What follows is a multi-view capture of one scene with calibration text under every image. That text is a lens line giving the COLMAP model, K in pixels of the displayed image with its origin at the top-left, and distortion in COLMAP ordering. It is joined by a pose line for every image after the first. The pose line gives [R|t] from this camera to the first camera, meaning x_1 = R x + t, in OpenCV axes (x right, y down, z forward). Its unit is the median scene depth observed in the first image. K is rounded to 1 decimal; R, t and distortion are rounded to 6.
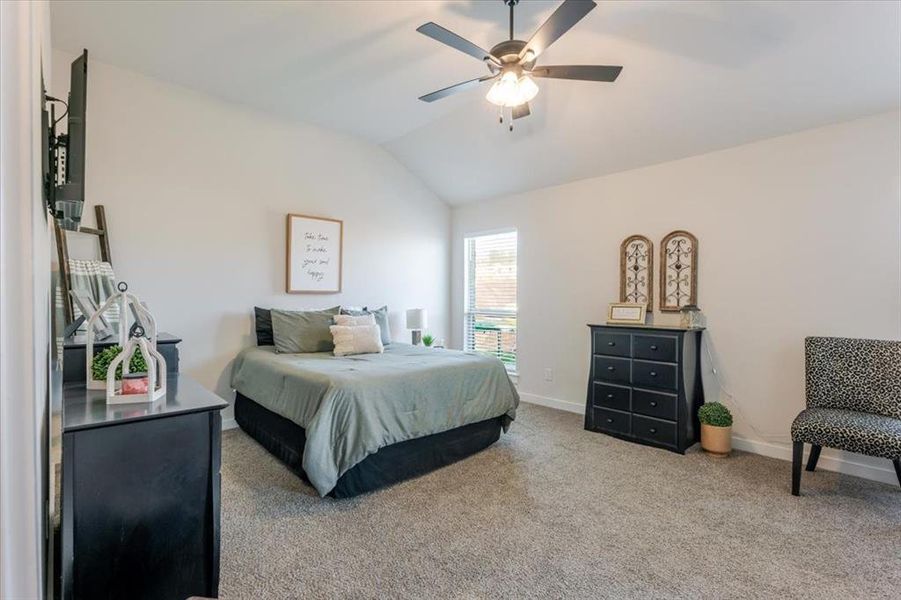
lens RADIAL K [[416.0, 0, 452.4], [0, 416.0, 299.1], [0, 0, 1]] dist [-0.004100, 0.000074]
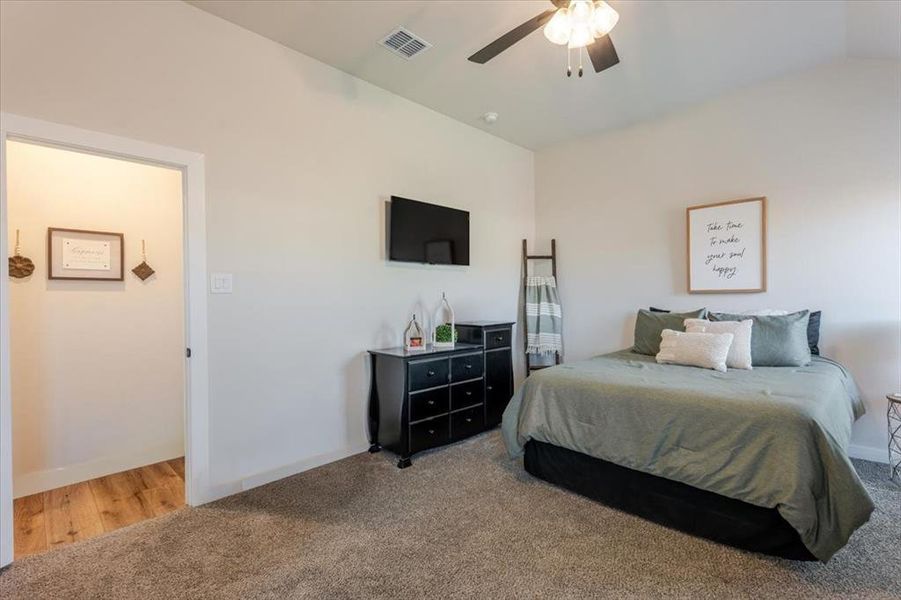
lens RADIAL K [[416.0, 0, 452.4], [0, 416.0, 299.1], [0, 0, 1]] dist [-0.004100, 0.000074]
pose [[0.040682, -0.003725, -0.999165, 0.674034], [0.005825, 0.999977, -0.003491, -0.001787], [0.999155, -0.005678, 0.040703, 0.564354]]
